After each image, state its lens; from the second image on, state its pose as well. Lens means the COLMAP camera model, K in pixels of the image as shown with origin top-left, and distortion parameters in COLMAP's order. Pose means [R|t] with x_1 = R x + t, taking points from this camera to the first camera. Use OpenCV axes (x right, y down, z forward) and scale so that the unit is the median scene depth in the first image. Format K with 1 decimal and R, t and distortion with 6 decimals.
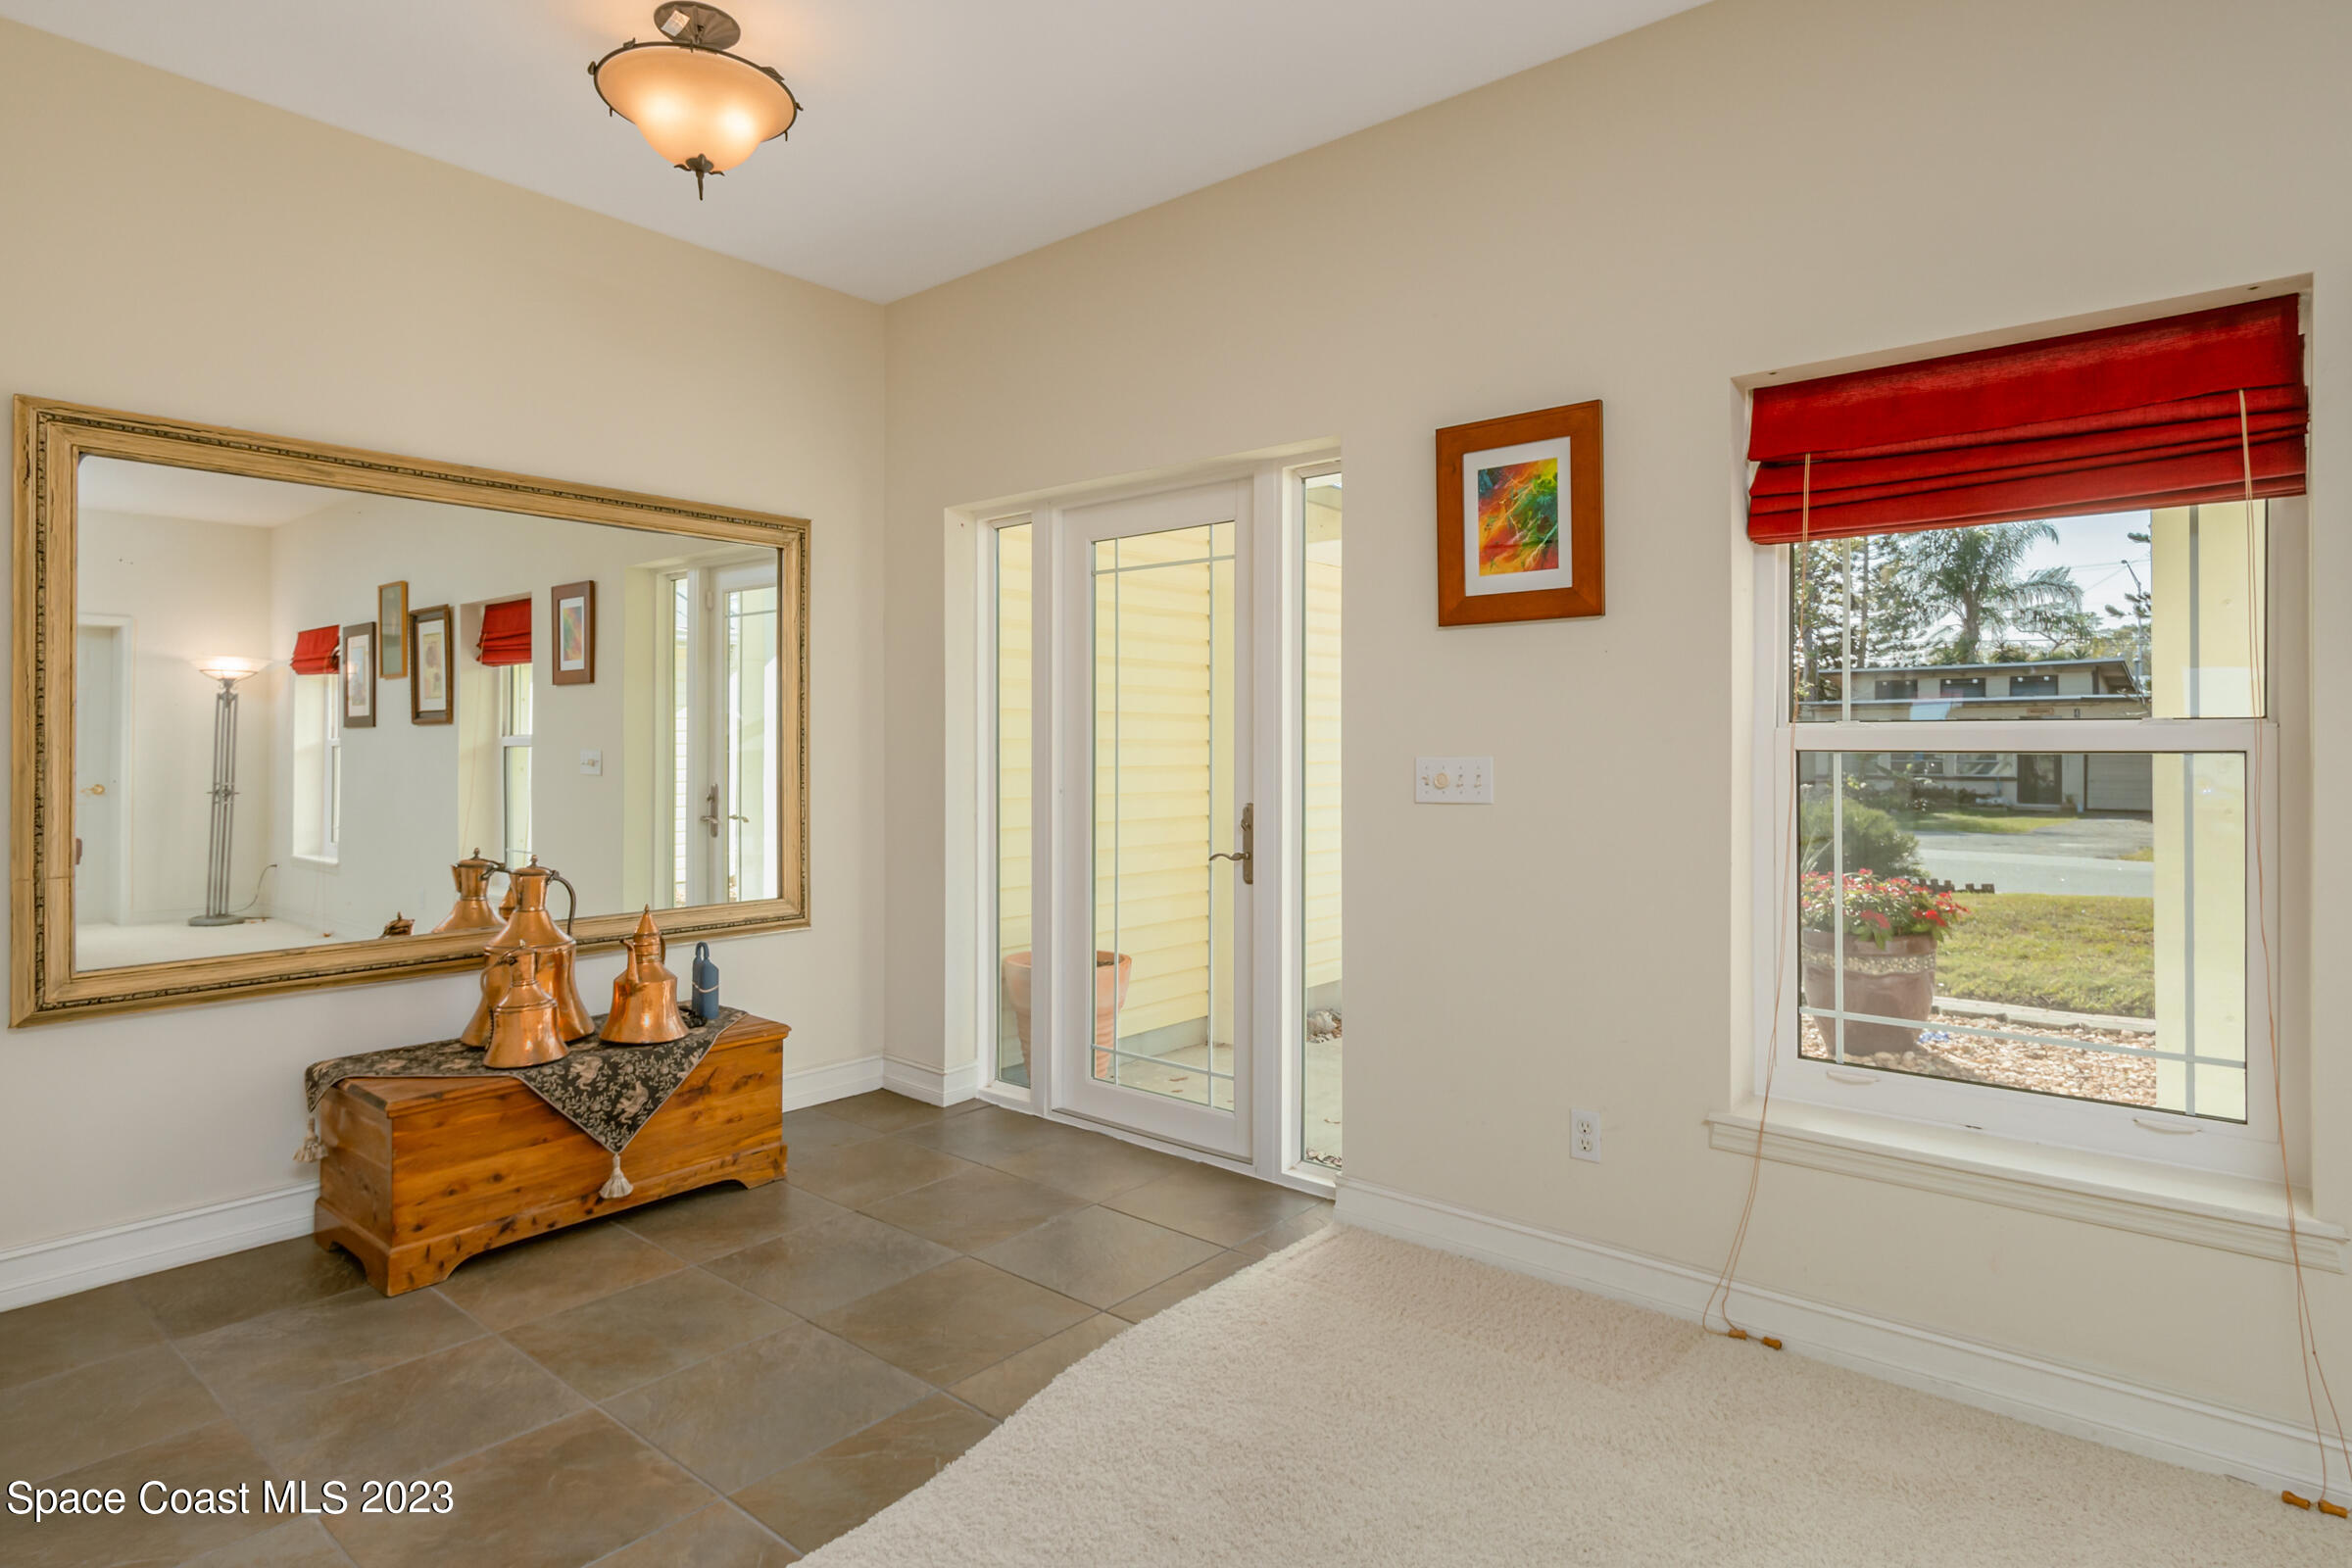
lens RADIAL K [[1276.7, 0, 1192.2], [0, 1276.7, 765.9], [0, 0, 1]] dist [0.001593, 0.000280]
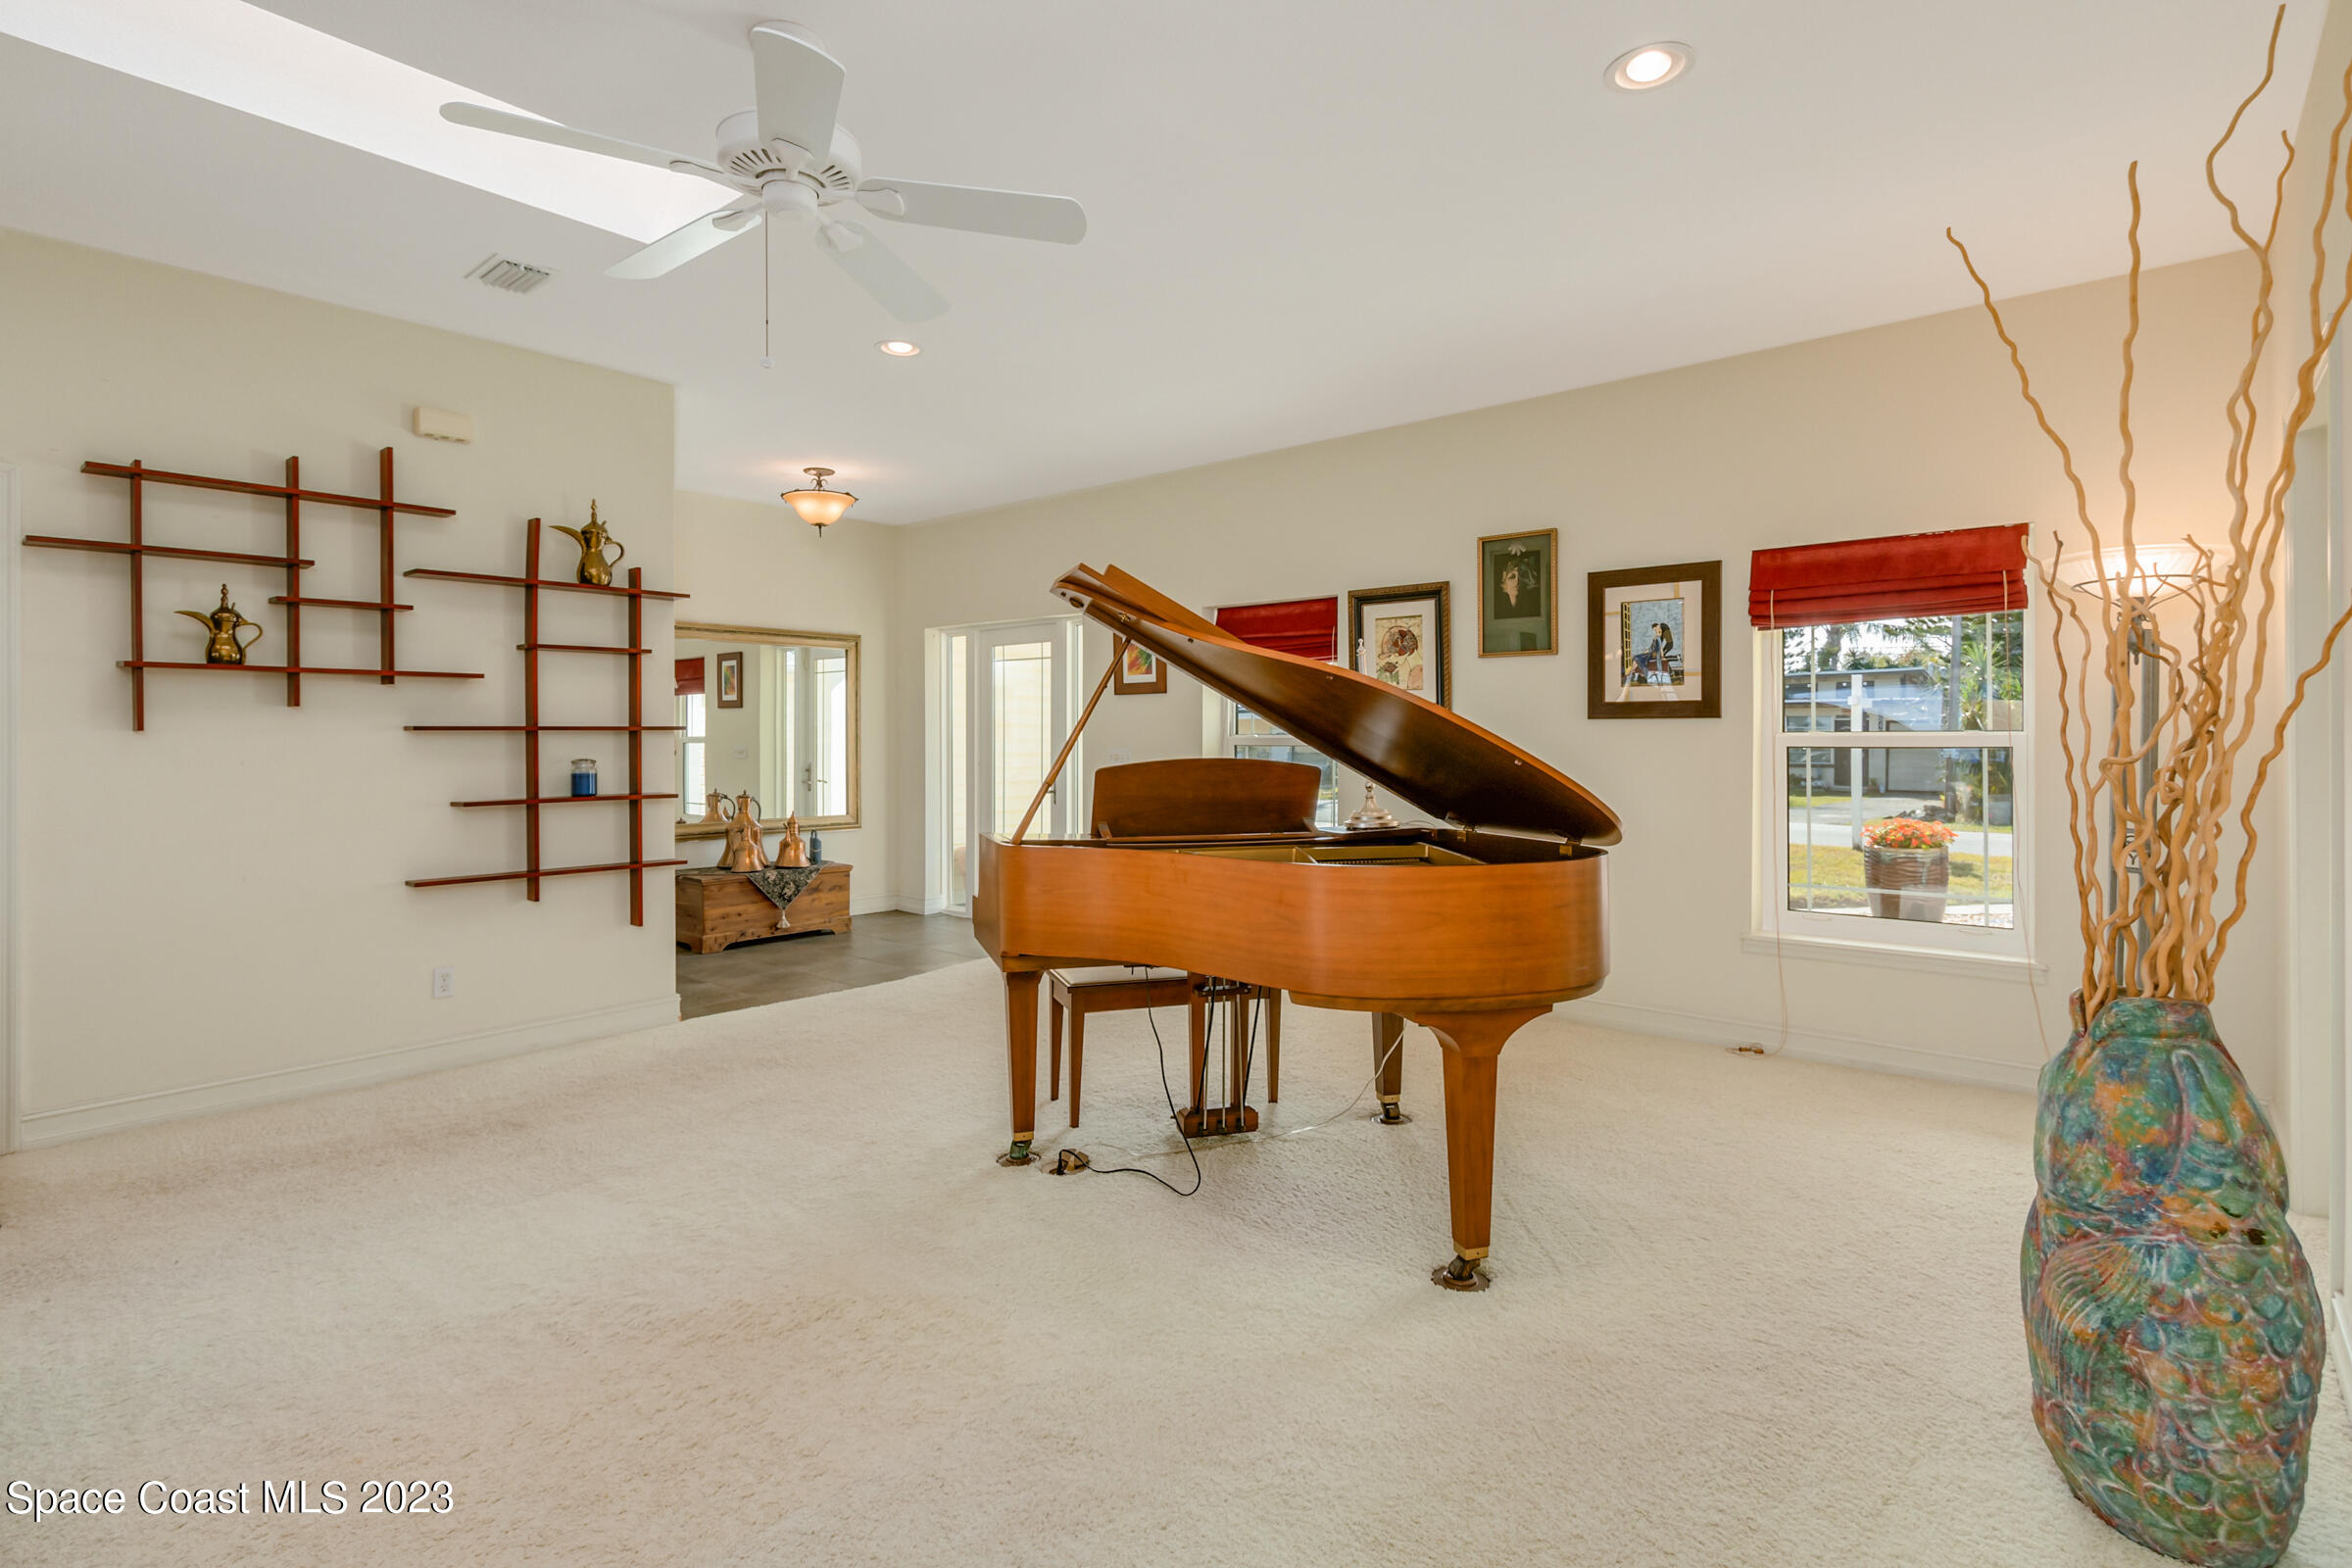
lens RADIAL K [[1130.4, 0, 1160.5], [0, 1130.4, 768.1], [0, 0, 1]] dist [0.011008, 0.000290]
pose [[0.999575, -0.000243, -0.029148, 0.292821], [0.000535, 0.999950, 0.009992, 0.008596], [0.029144, -0.010004, 0.999525, -1.001226]]
